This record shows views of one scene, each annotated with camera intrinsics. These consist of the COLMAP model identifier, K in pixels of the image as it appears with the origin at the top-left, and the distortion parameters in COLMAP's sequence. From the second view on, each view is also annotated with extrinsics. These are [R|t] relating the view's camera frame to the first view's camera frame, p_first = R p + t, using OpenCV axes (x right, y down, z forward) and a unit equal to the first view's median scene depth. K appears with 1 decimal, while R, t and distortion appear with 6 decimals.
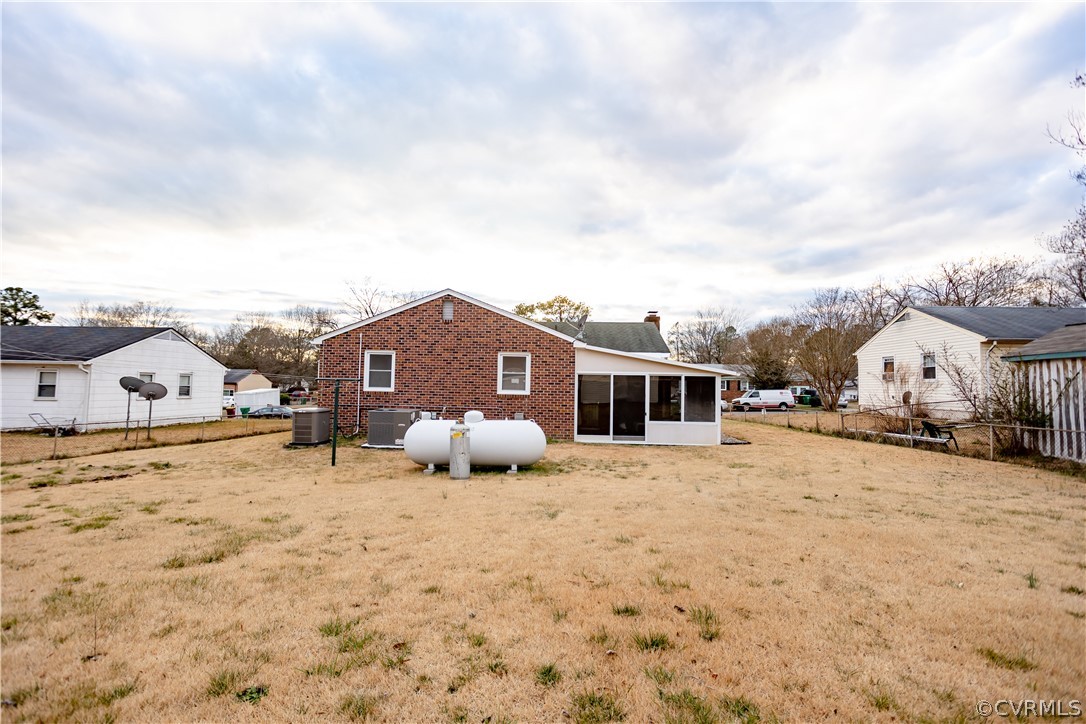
lens RADIAL K [[529.7, 0, 514.5], [0, 529.7, 359.3], [0, 0, 1]] dist [-0.053195, 0.031271]
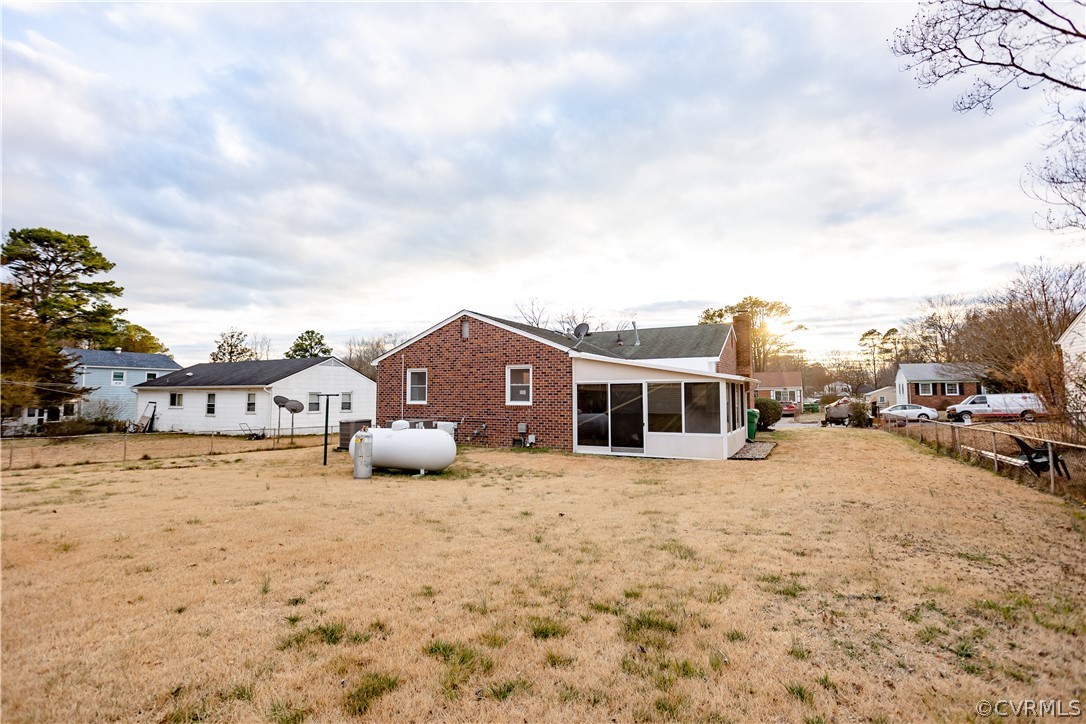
lens RADIAL K [[520.8, 0, 536.1], [0, 520.8, 355.9], [0, 0, 1]] dist [-0.052138, 0.029635]
pose [[0.909462, -0.052340, -0.412479, 0.450843], [0.039607, 0.998440, -0.039363, 0.010873], [0.413896, 0.019462, 0.910116, 0.079392]]
